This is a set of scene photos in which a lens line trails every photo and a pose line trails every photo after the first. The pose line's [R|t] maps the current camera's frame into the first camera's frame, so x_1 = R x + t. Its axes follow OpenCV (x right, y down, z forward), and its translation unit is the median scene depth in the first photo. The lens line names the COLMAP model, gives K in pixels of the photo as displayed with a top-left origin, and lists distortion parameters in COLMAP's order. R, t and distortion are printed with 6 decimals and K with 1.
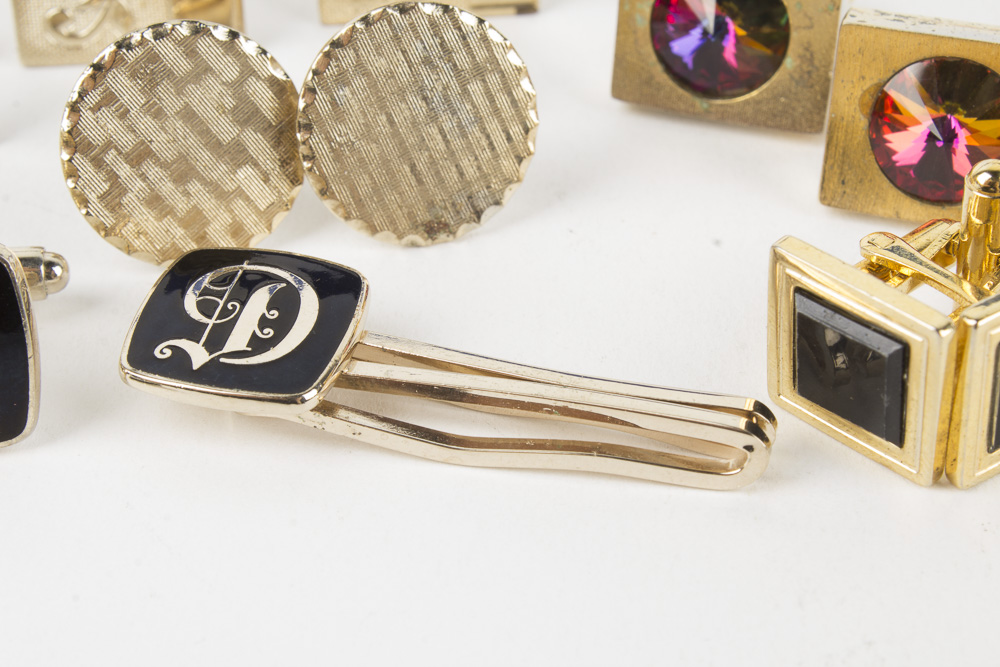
lens RADIAL K [[2558.5, 0, 500.0], [0, 2558.5, 333.5], [0, 0, 1]] dist [0.118652, 0.615277]
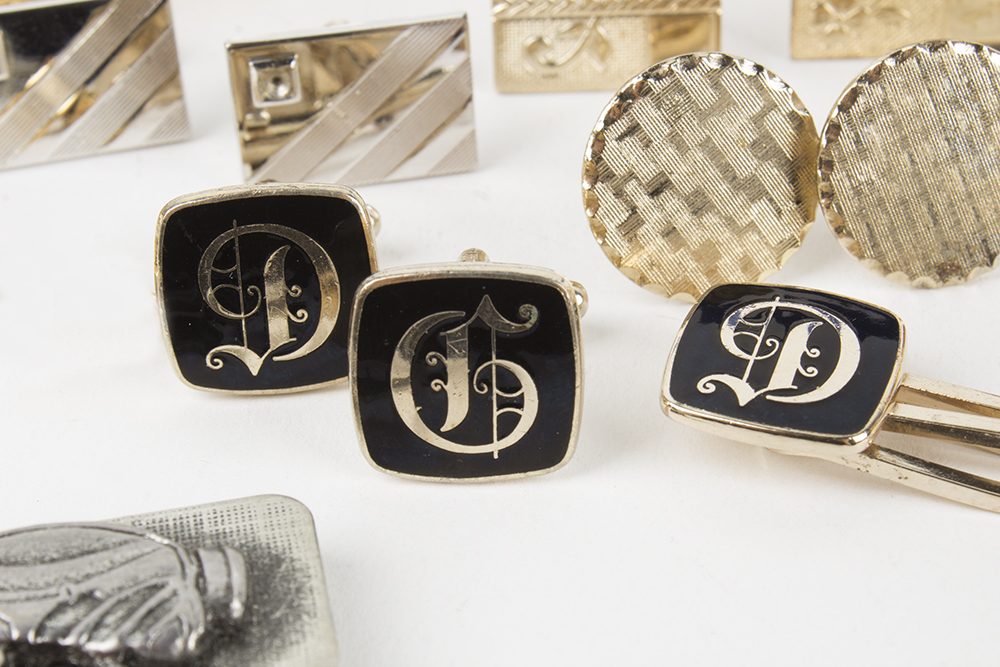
lens RADIAL K [[2558.5, 0, 500.0], [0, 2558.5, 333.5], [0, 0, 1]] dist [0.118652, 0.615277]
pose [[0.998267, 0.039731, -0.043415, -0.156992], [-0.040224, 0.999135, -0.010550, 0.000332], [0.042959, 0.012278, 0.999001, 0.007649]]
